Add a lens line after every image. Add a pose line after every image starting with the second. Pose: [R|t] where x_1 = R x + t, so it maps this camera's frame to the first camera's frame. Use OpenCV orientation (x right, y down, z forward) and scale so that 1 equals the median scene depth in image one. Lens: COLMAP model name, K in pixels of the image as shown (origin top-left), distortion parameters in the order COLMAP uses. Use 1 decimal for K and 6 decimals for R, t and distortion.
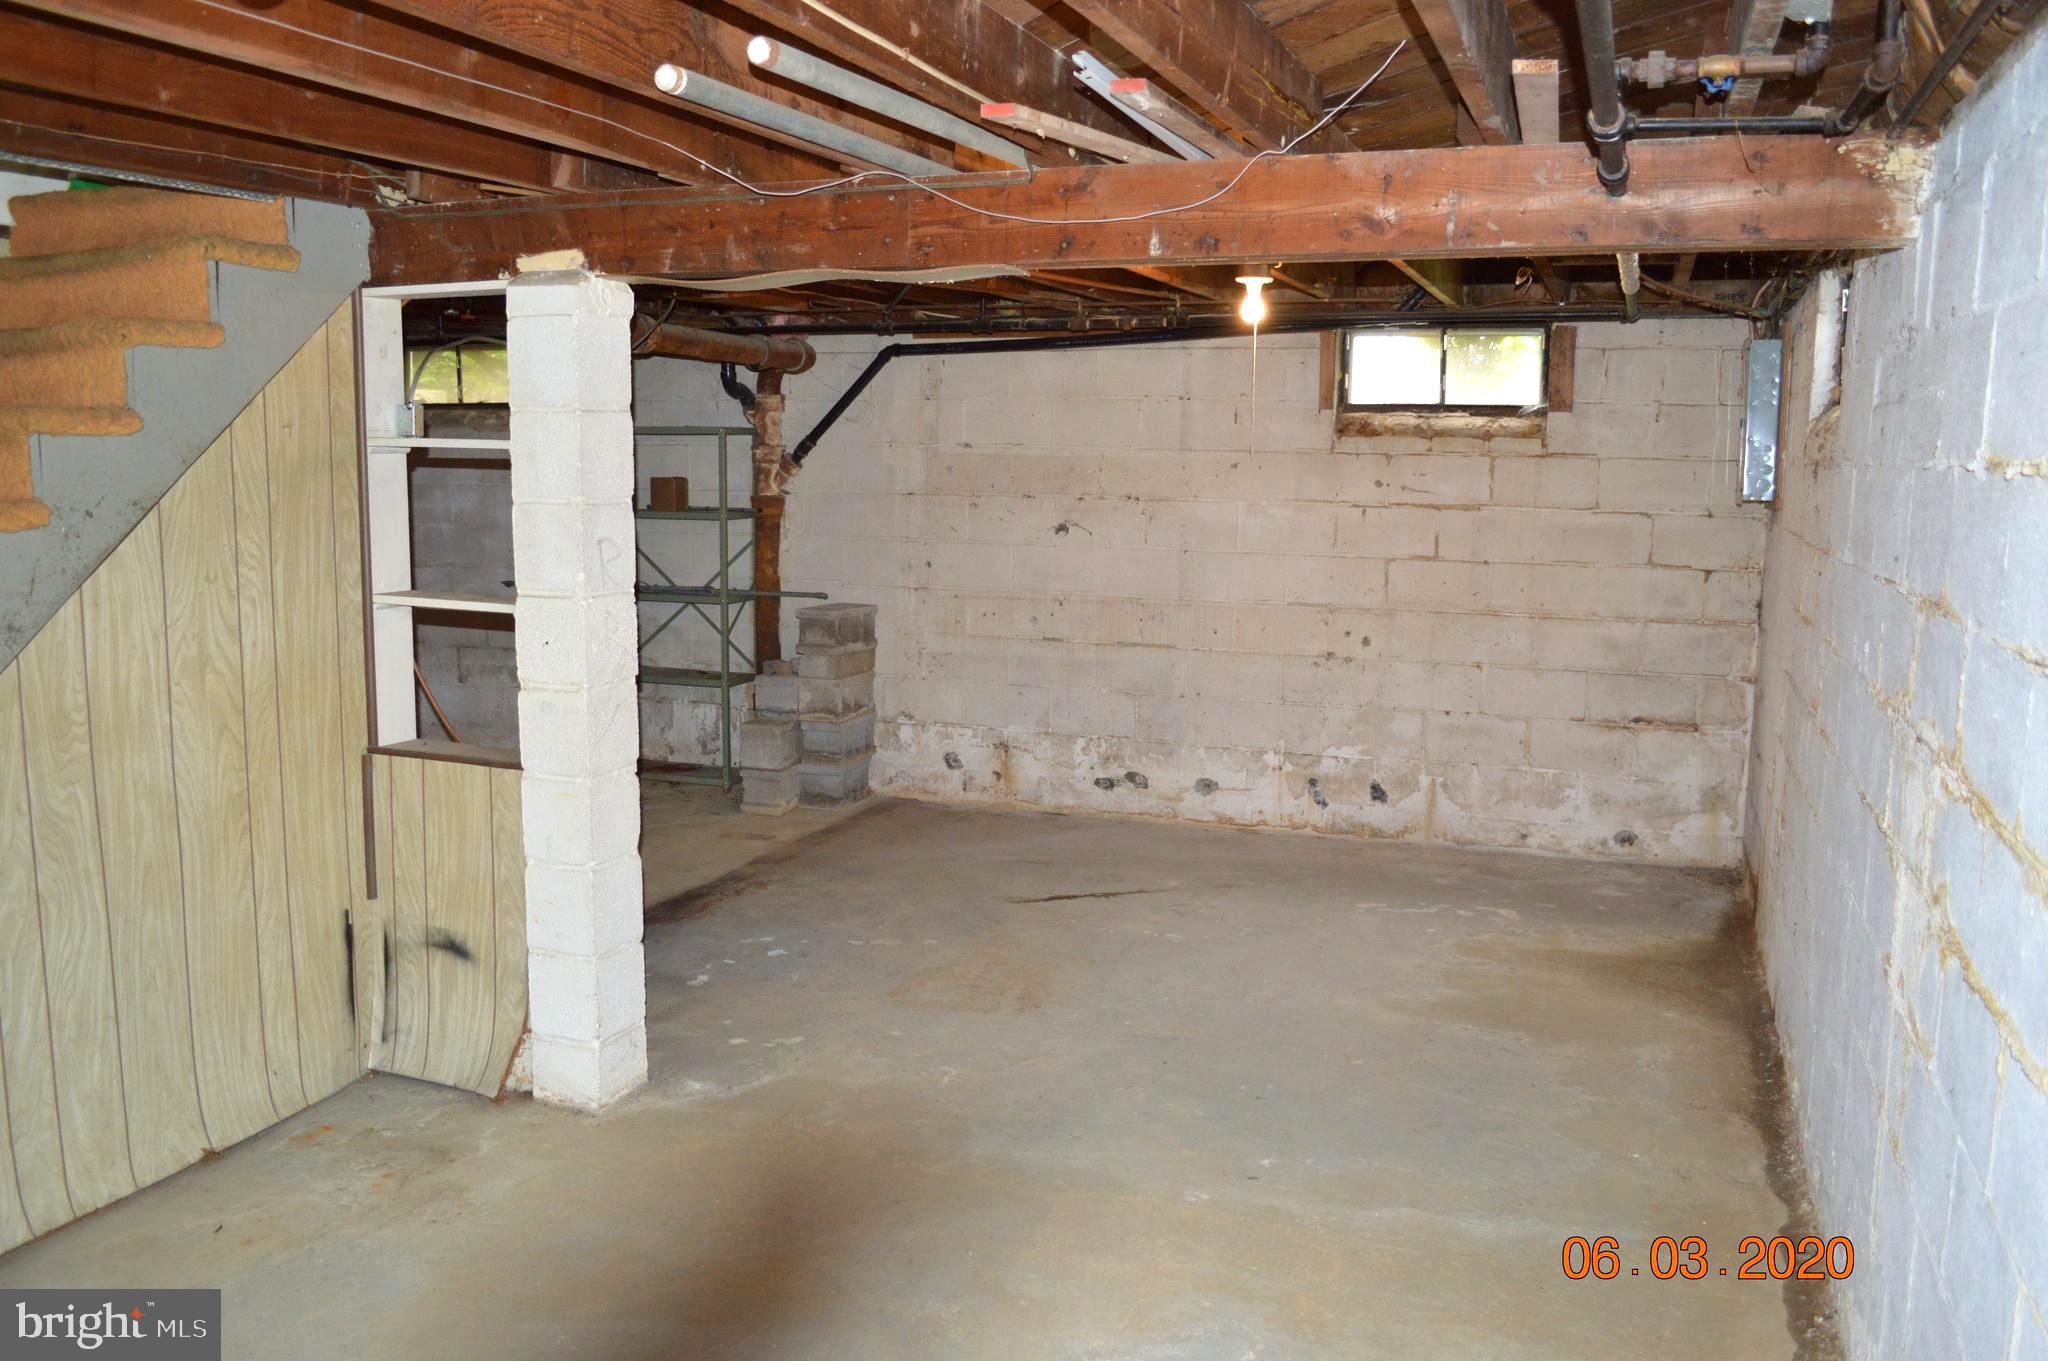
lens RADIAL K [[1638.2, 0, 1020.8], [0, 1638.2, 676.6], [0, 0, 1]] dist [-0.084753, 0.003840]
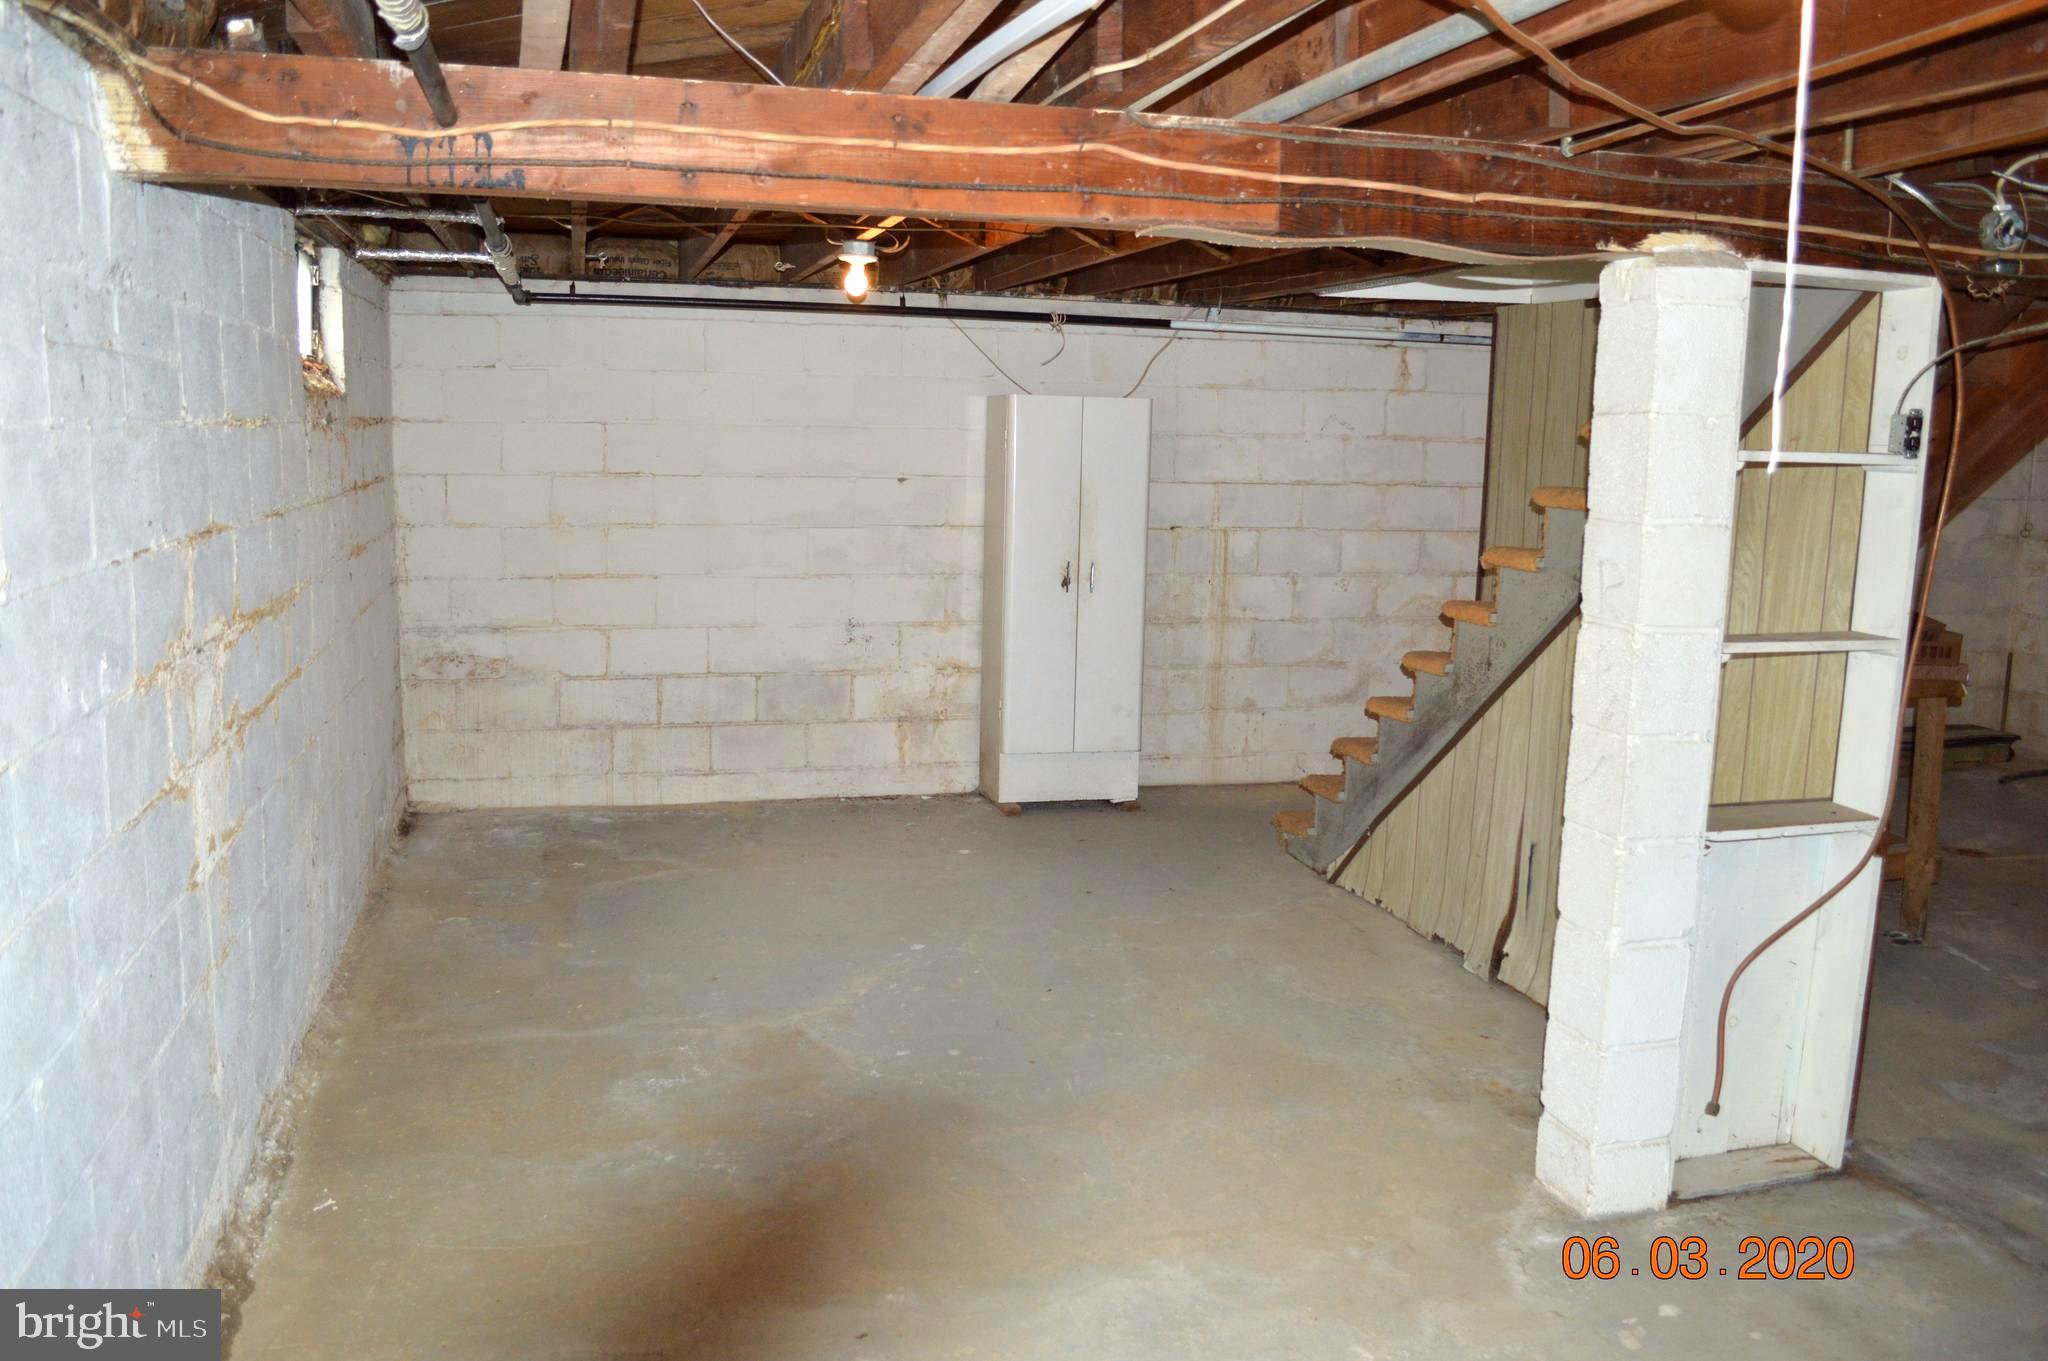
lens RADIAL K [[1638.2, 0, 1023.7], [0, 1638.2, 687.1], [0, 0, 1]] dist [-0.084753, 0.003840]
pose [[-0.807878, 0.063278, -0.585943, 0.509459], [-0.111679, 0.959769, 0.257628, -0.209839], [0.578672, 0.273569, -0.768309, 1.519761]]
